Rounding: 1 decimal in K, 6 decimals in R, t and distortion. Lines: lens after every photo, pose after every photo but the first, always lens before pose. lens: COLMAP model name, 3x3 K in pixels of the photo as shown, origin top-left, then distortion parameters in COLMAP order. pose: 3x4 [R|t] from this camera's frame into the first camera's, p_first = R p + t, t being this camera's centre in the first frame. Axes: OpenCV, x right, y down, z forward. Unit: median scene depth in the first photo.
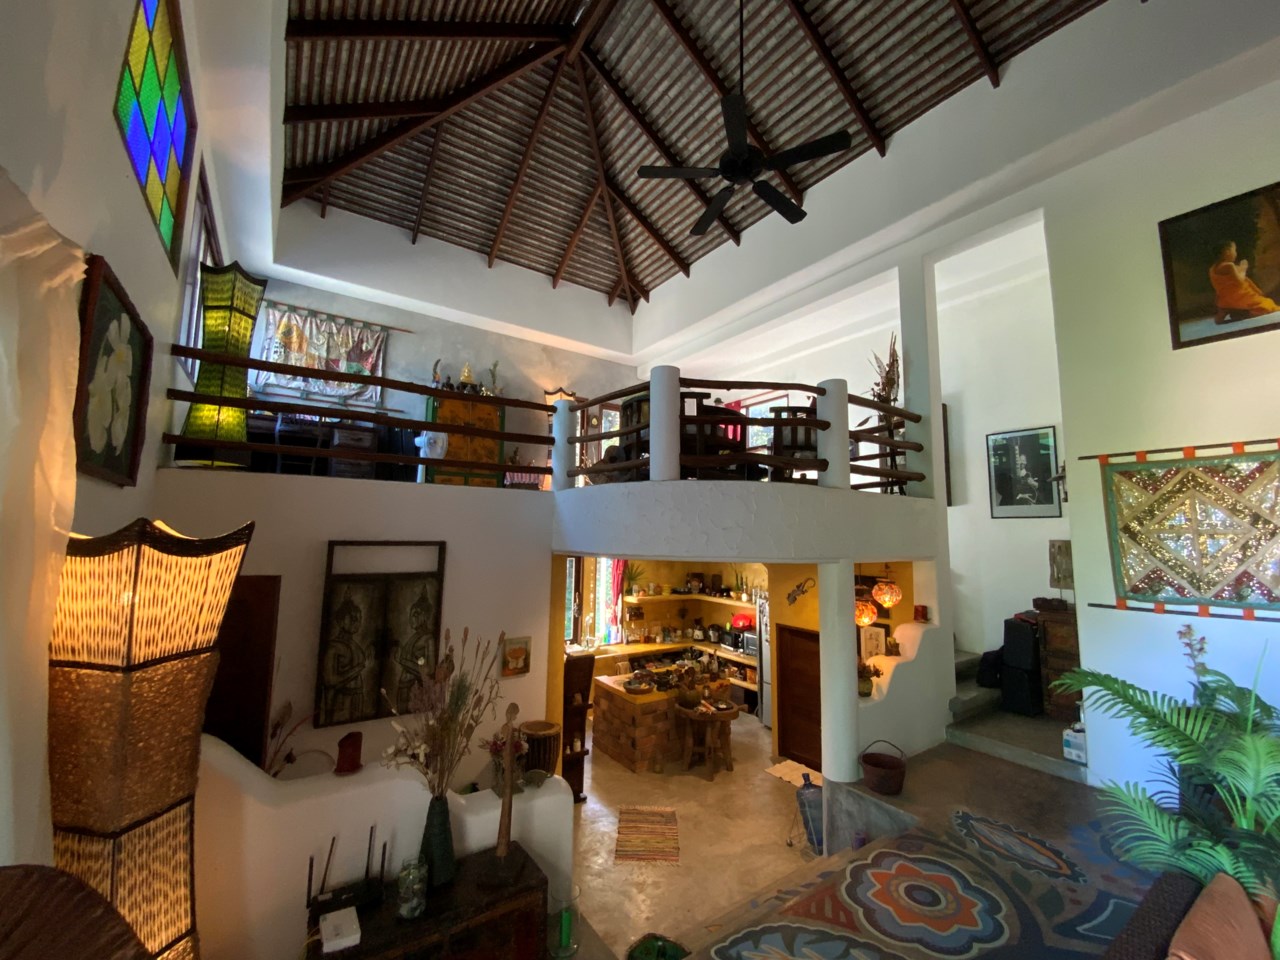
lens RADIAL K [[522.1, 0, 638.2], [0, 522.1, 485.3], [0, 0, 1]] dist [0.019280, -0.019329]
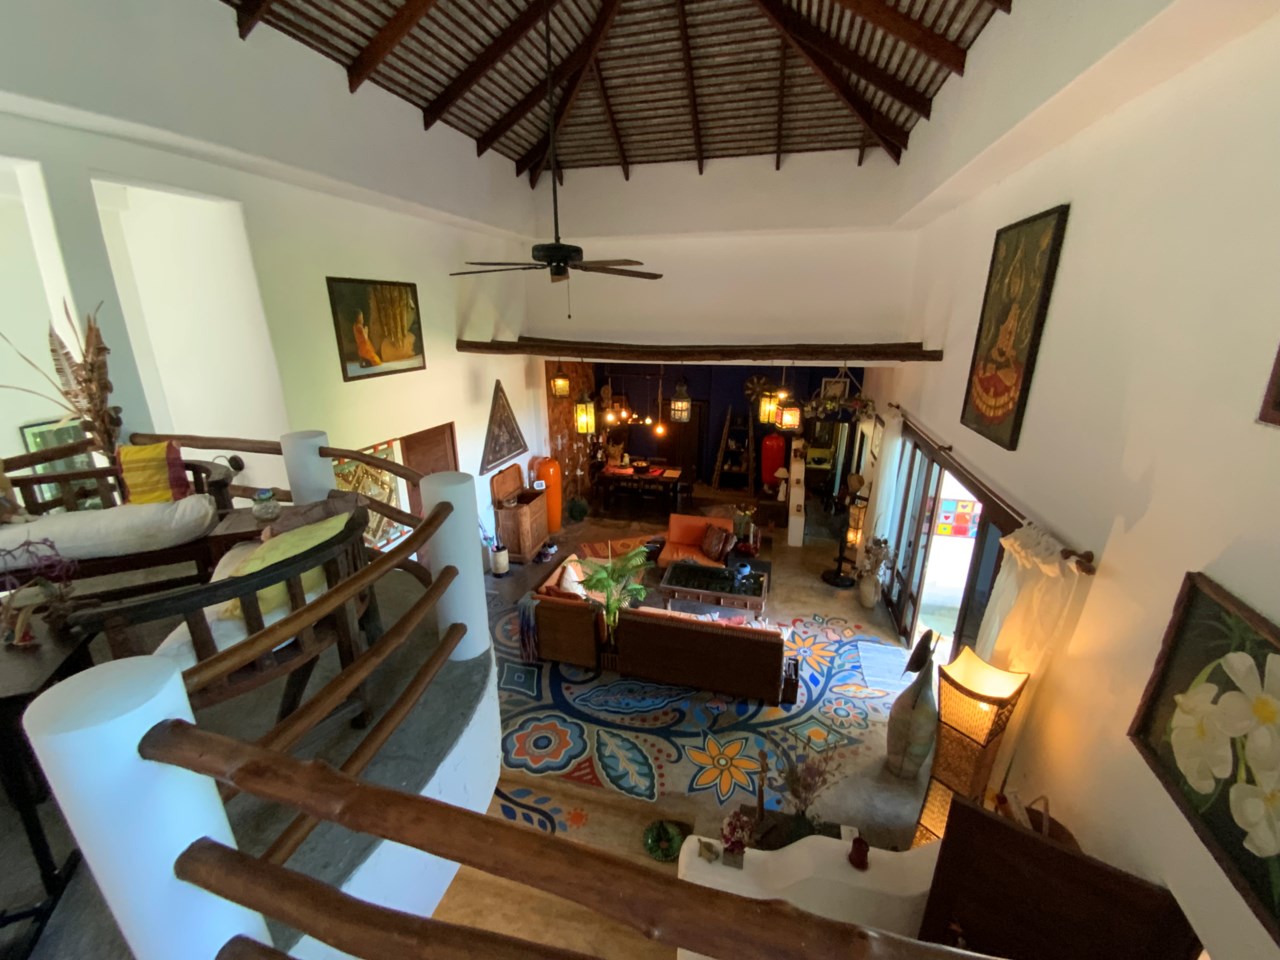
lens RADIAL K [[522.1, 0, 638.2], [0, 522.1, 485.3], [0, 0, 1]] dist [0.019280, -0.019329]
pose [[-0.643197, -0.257949, 0.720944, -0.540115], [-0.090749, 0.960592, 0.262730, -0.419866], [-0.760304, 0.103563, -0.641259, 1.286832]]
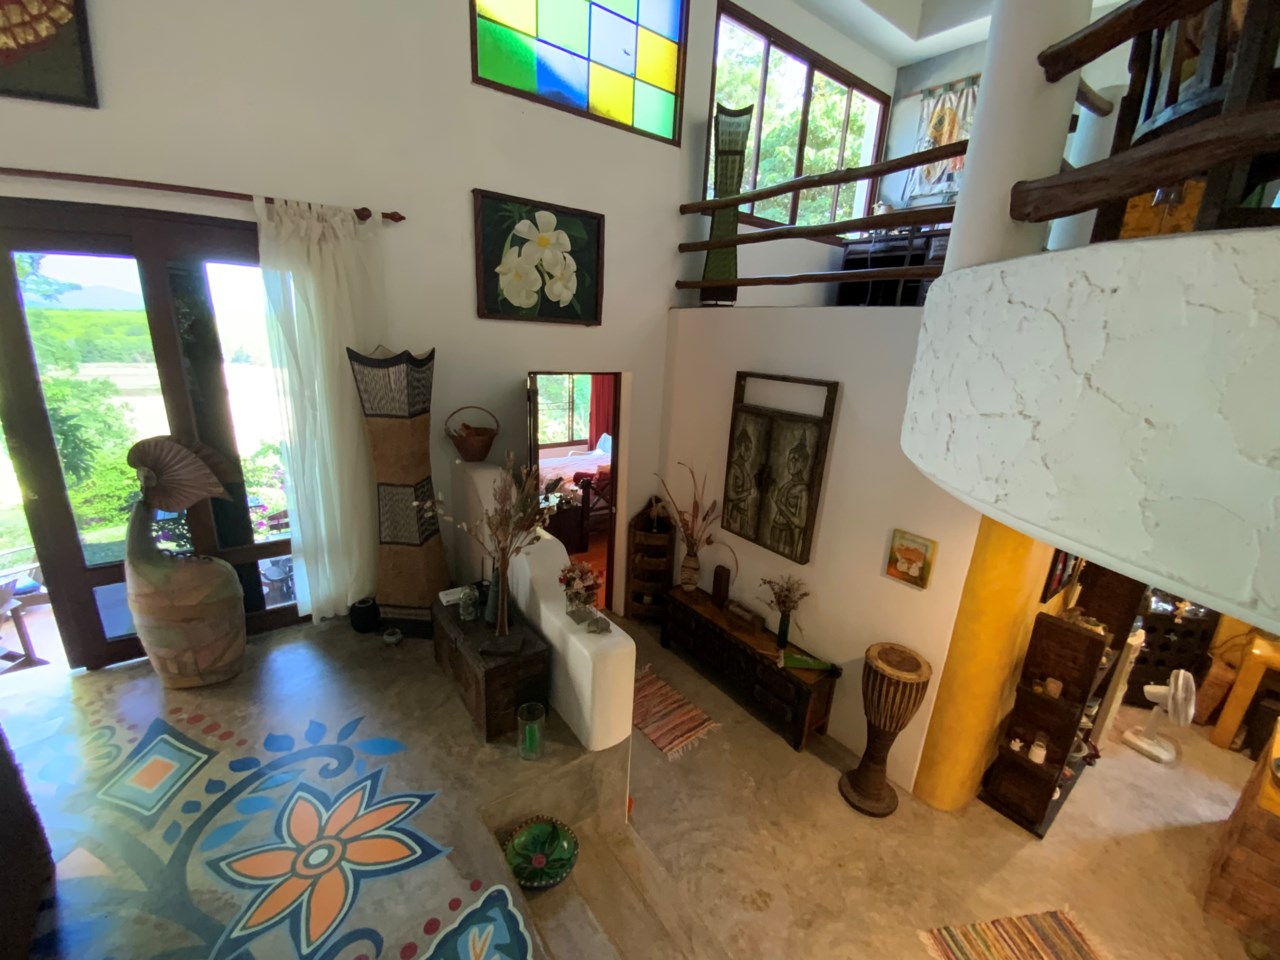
lens RADIAL K [[517.1, 0, 635.1], [0, 517.1, 479.8], [0, 0, 1]] dist [0.010398, -0.011100]
pose [[0.016195, 0.264437, -0.964267, 0.469270], [0.059405, 0.962435, 0.264932, 0.025786], [0.998103, -0.061573, -0.000122, 0.754160]]
